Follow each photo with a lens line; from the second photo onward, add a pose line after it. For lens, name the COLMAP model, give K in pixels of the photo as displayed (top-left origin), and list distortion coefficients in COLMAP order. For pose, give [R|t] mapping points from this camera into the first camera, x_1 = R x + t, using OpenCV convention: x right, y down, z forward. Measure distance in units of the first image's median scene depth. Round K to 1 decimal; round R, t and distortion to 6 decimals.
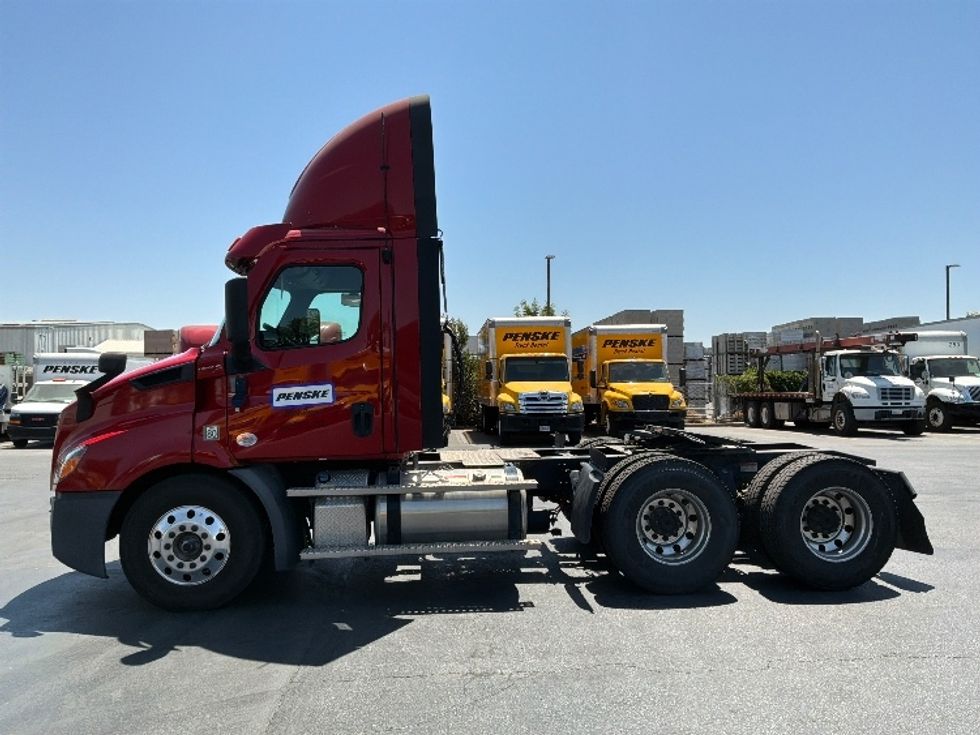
lens RADIAL K [[814.7, 0, 490.0], [0, 814.7, 367.5], [0, 0, 1]] dist [0.147511, -0.319608]
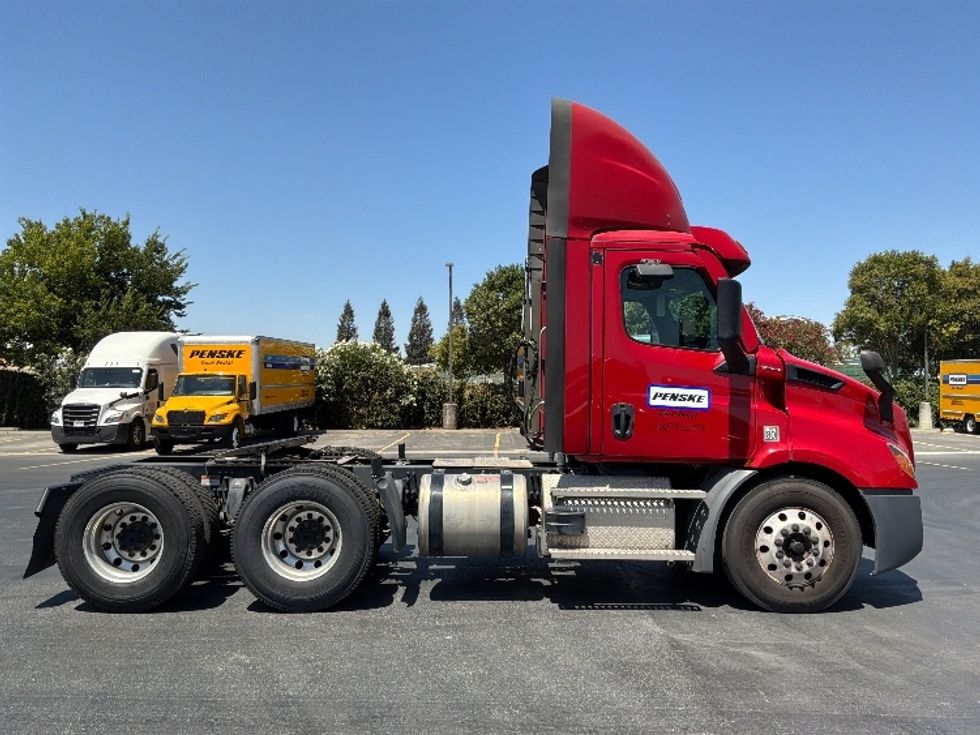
lens RADIAL K [[814.7, 0, 490.0], [0, 814.7, 367.5], [0, 0, 1]] dist [0.147511, -0.319608]
pose [[-0.997969, 0.011811, 0.062600, -0.088637], [0.008703, 0.998727, -0.049688, 0.049559], [-0.063107, -0.049043, -0.996801, 2.373869]]
